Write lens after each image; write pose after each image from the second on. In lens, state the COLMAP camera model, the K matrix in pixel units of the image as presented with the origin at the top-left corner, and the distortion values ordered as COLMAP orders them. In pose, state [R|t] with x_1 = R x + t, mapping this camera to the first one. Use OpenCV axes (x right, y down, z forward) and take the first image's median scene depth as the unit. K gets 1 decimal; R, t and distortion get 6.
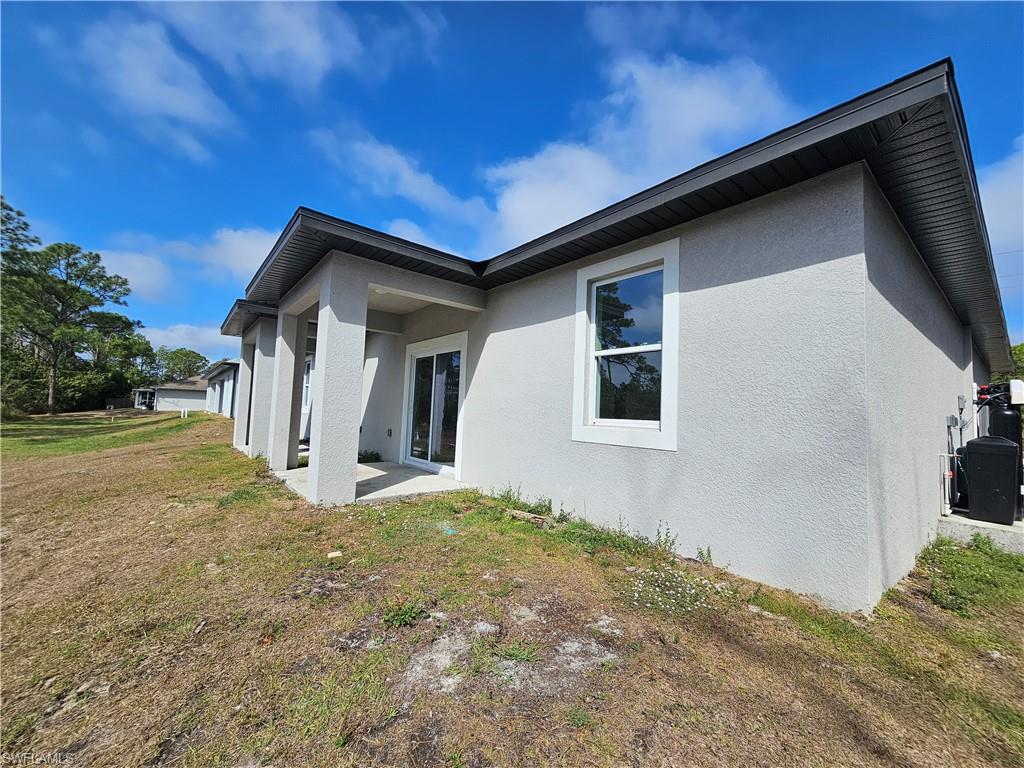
lens RADIAL K [[417.7, 0, 510.6], [0, 417.7, 382.8], [0, 0, 1]] dist [-0.002685, -0.000006]
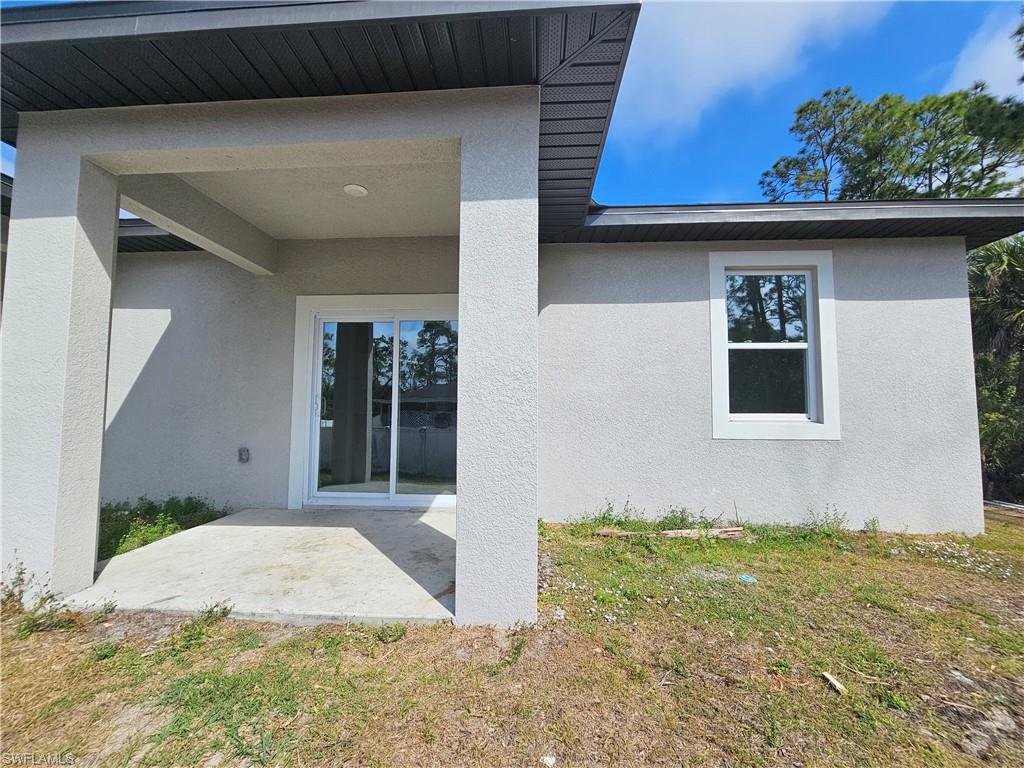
lens RADIAL K [[417.7, 0, 510.4], [0, 417.7, 385.5], [0, 0, 1]] dist [-0.002685, -0.000006]
pose [[0.674405, 0.015343, 0.738202, -0.904181], [-0.033265, 0.999400, 0.009618, 0.030673], [-0.737612, -0.031043, 0.674511, 0.784033]]
